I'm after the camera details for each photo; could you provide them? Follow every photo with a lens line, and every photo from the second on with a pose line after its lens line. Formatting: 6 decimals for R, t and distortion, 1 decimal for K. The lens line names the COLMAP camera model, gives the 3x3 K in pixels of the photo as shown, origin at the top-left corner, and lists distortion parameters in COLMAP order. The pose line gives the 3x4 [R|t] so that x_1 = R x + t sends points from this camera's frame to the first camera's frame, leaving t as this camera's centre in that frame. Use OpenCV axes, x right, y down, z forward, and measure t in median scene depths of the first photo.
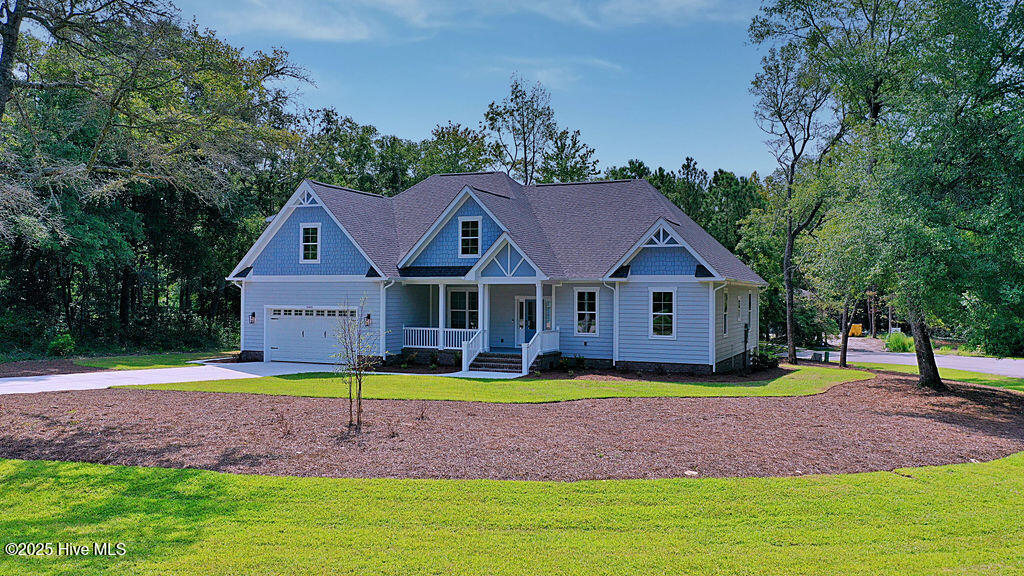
lens RADIAL K [[825.0, 0, 495.3], [0, 825.0, 282.2], [0, 0, 1]] dist [0.010493, 0.001386]
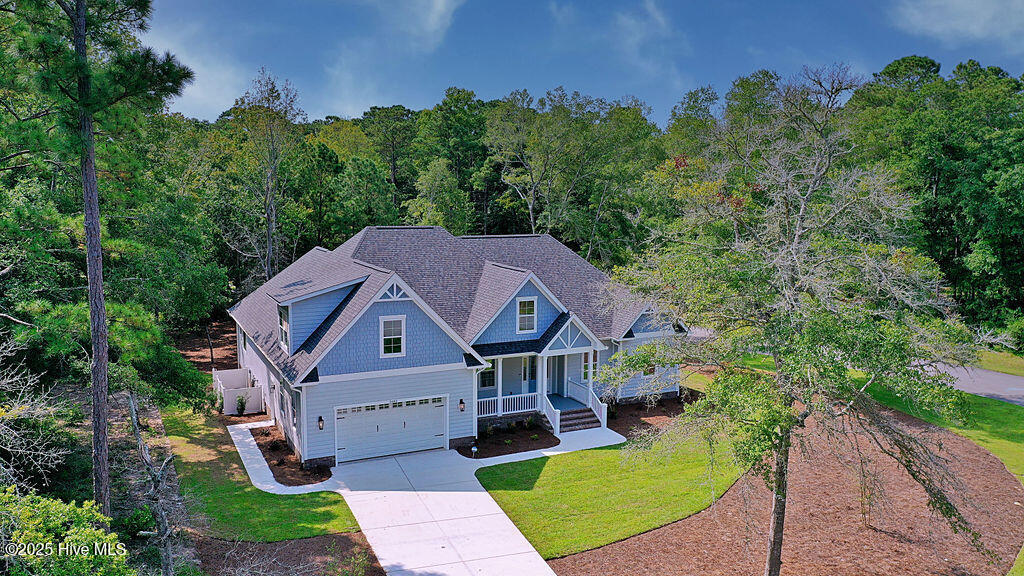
lens RADIAL K [[825.0, 0, 495.3], [0, 825.0, 282.2], [0, 0, 1]] dist [0.010493, 0.001386]
pose [[0.631126, -0.106401, 0.768348, -0.915608], [-0.022287, 0.987651, 0.155077, -0.271672], [-0.775360, -0.114998, 0.620961, 0.336370]]
